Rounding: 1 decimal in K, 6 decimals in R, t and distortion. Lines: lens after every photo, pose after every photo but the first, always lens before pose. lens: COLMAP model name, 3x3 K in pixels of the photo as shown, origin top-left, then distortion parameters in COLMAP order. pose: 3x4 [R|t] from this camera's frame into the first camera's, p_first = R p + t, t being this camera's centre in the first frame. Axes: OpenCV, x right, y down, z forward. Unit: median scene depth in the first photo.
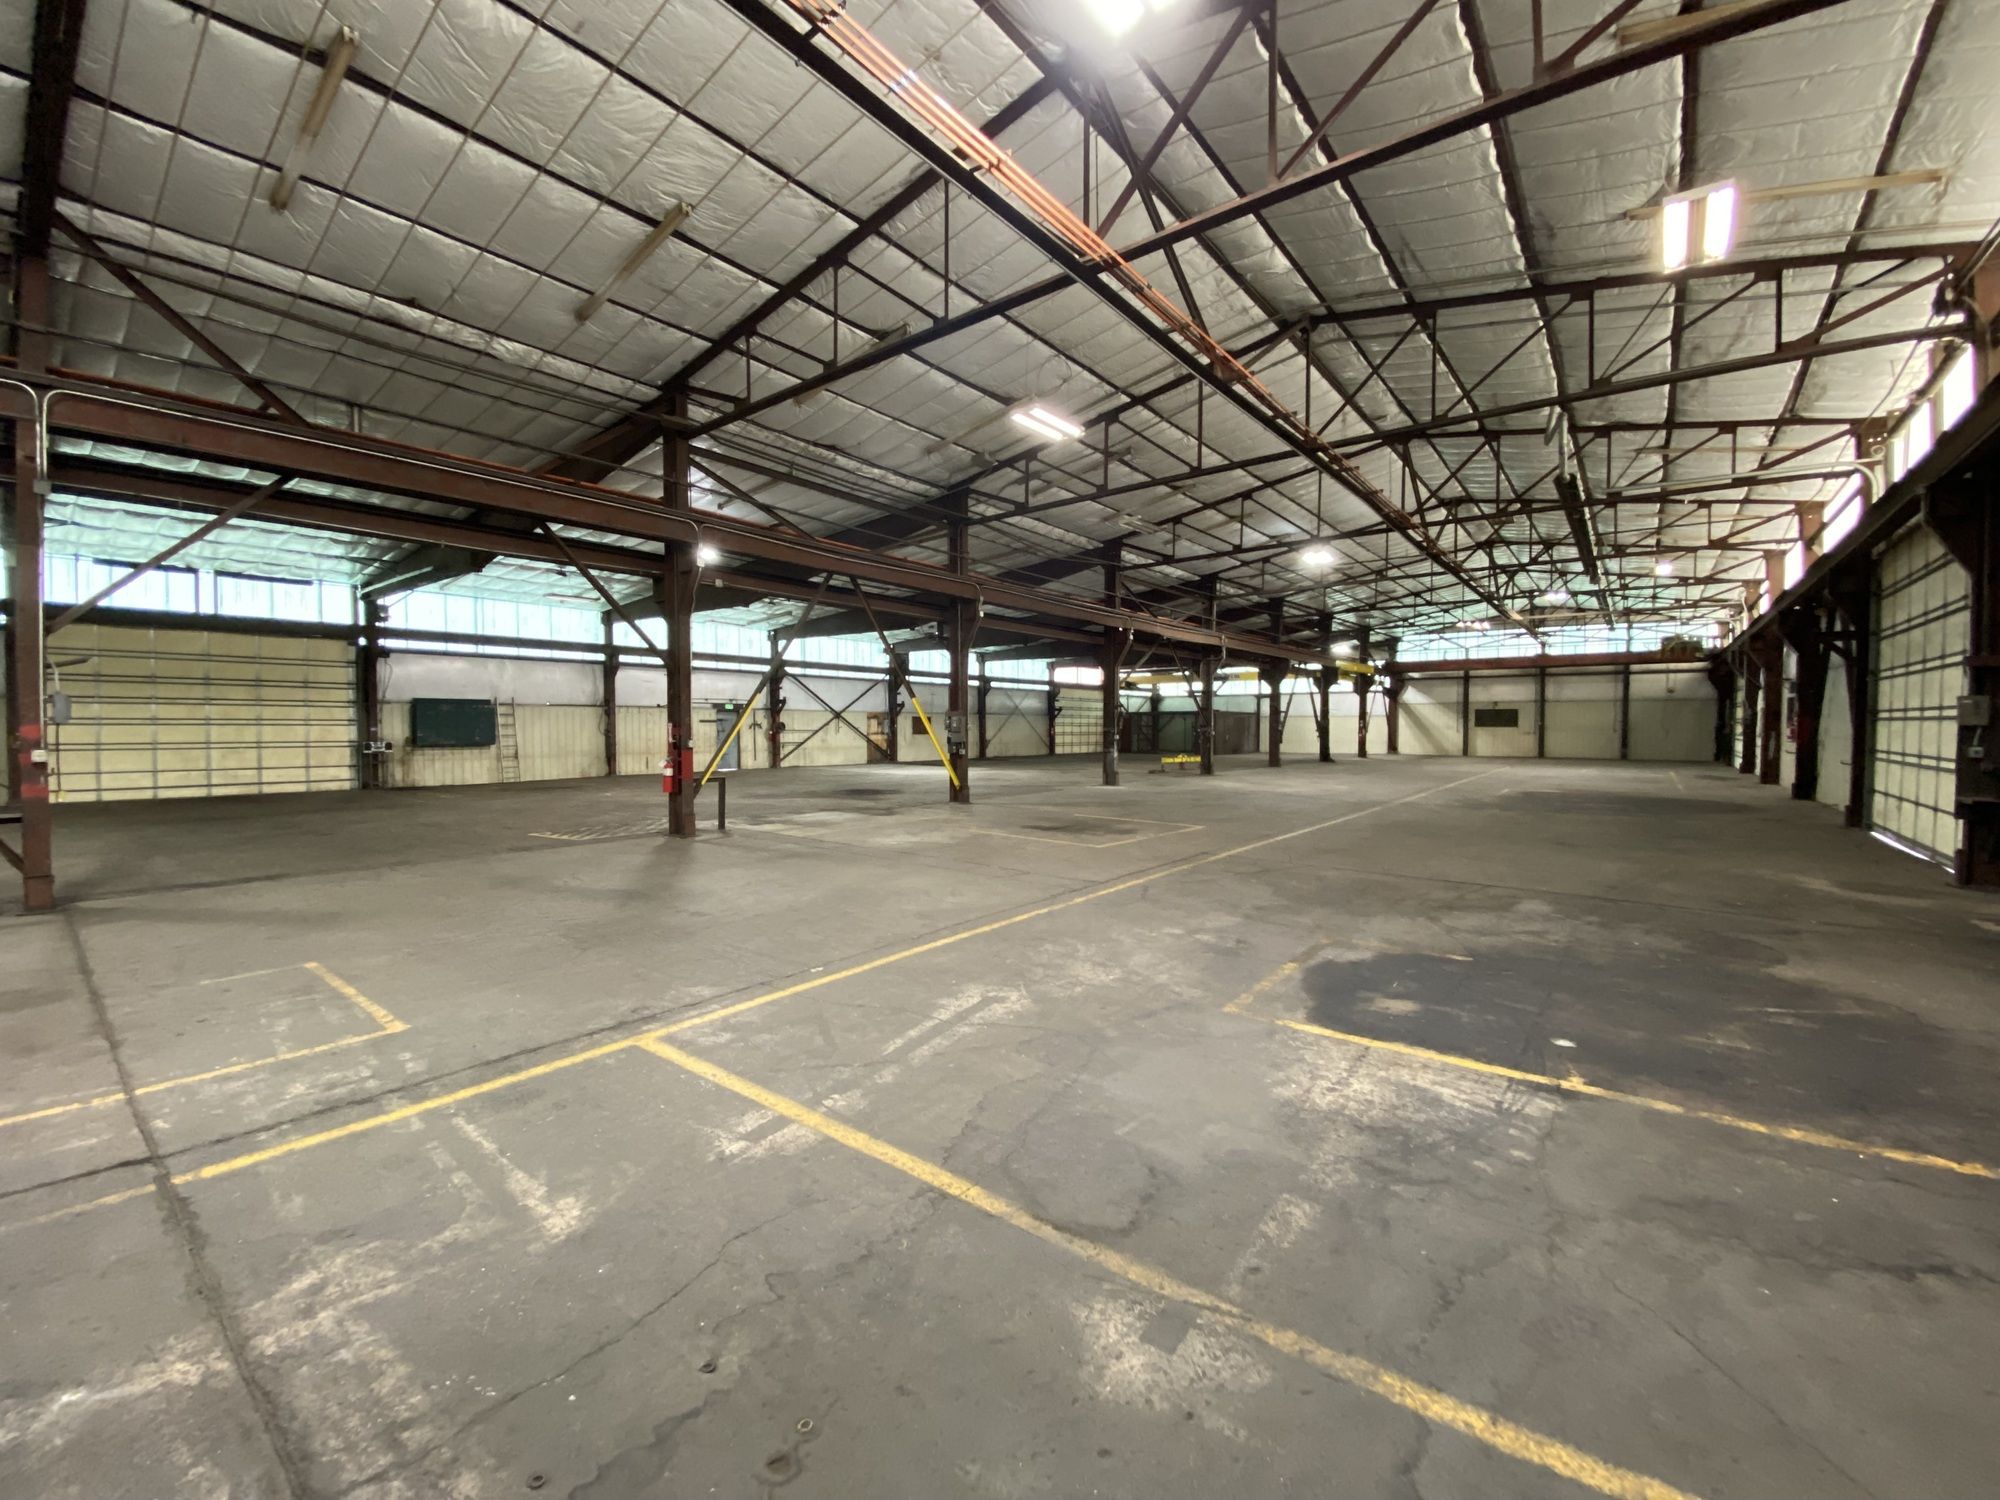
lens RADIAL K [[818.8, 0, 1000.0], [0, 818.8, 750.0], [0, 0, 1]] dist [0.020697, -0.020892]
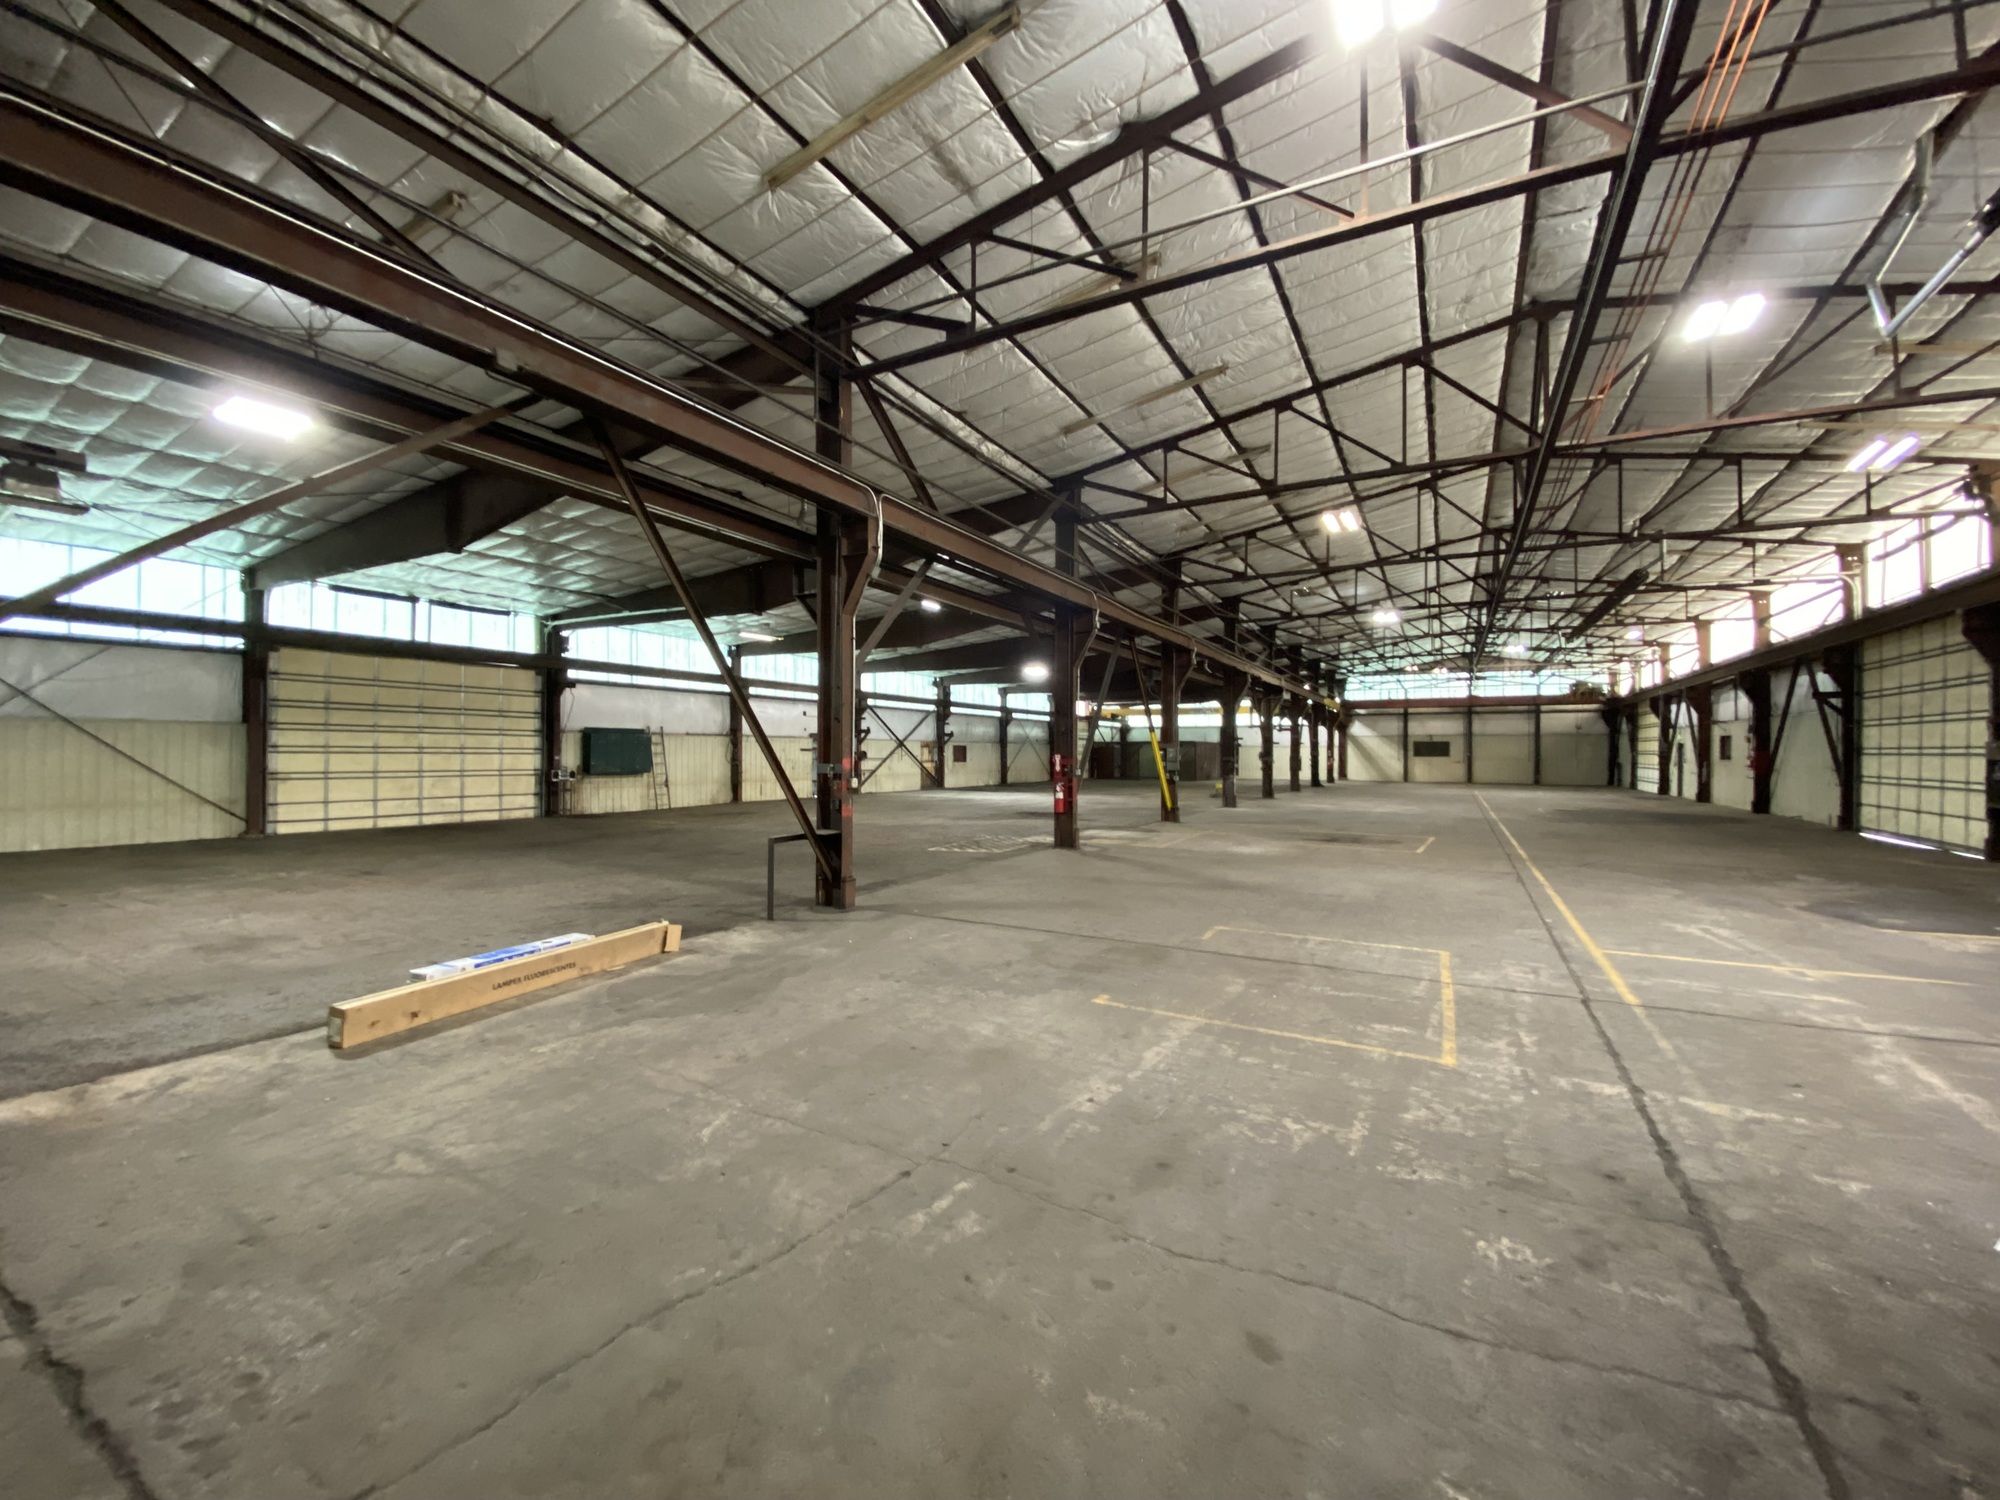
lens RADIAL K [[818.8, 0, 1000.0], [0, 818.8, 750.0], [0, 0, 1]] dist [0.020697, -0.020892]
pose [[0.985800, 0.003587, 0.167888, -0.350976], [0.001980, 0.999454, -0.032977, -0.000220], [-0.167914, 0.032841, 0.985254, -0.083681]]
